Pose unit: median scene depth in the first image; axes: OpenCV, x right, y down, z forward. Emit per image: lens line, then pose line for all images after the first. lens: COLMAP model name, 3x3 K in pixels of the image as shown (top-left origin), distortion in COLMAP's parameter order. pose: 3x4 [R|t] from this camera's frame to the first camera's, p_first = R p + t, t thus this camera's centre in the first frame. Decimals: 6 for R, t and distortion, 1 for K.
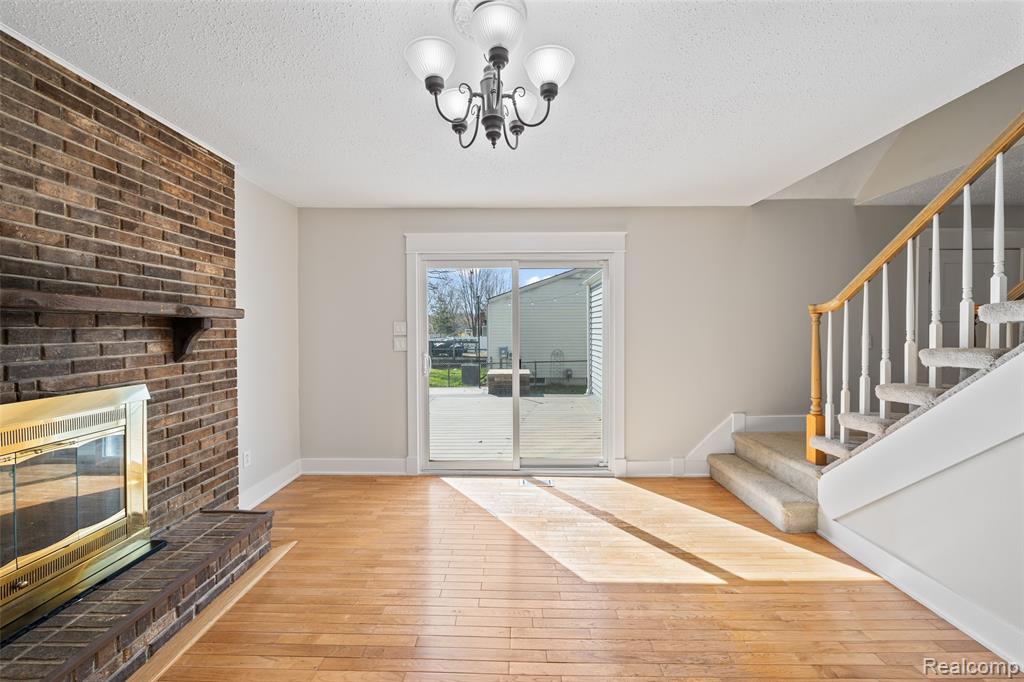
lens RADIAL K [[373.5, 0, 509.0], [0, 373.5, 335.7], [0, 0, 1]] dist [-0.000977, -0.000261]
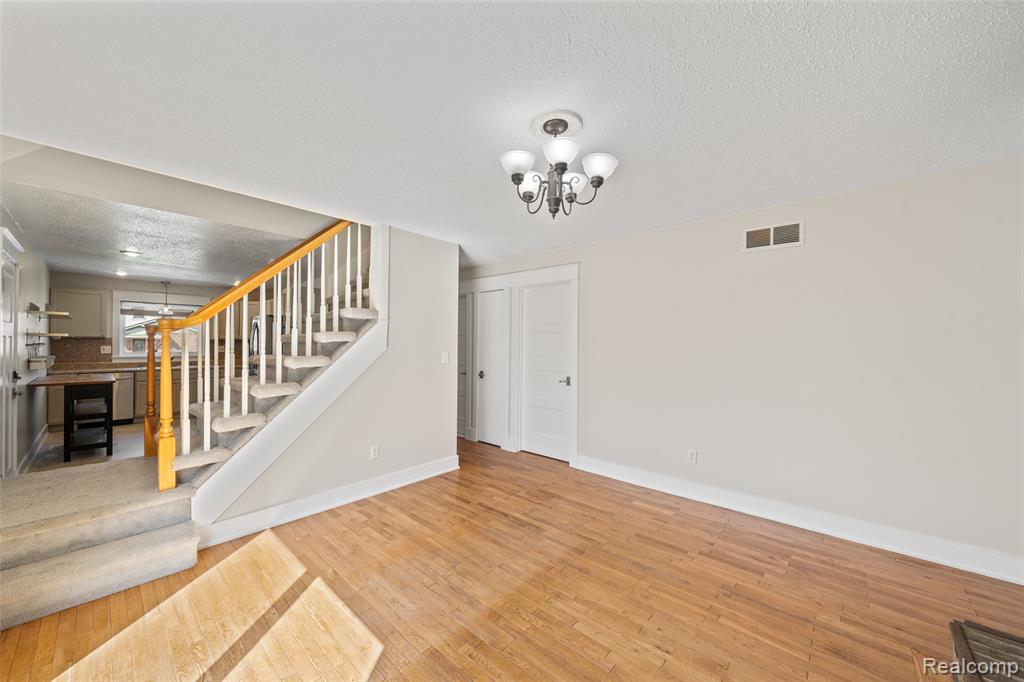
lens RADIAL K [[381.7, 0, 500.8], [0, 381.7, 342.4], [0, 0, 1]] dist [-0.000830, -0.000066]
pose [[-0.743334, 0.003309, 0.668912, -0.496315], [0.009752, 0.999935, 0.005890, -0.026102], [-0.668850, 0.010902, -0.743318, 1.281034]]
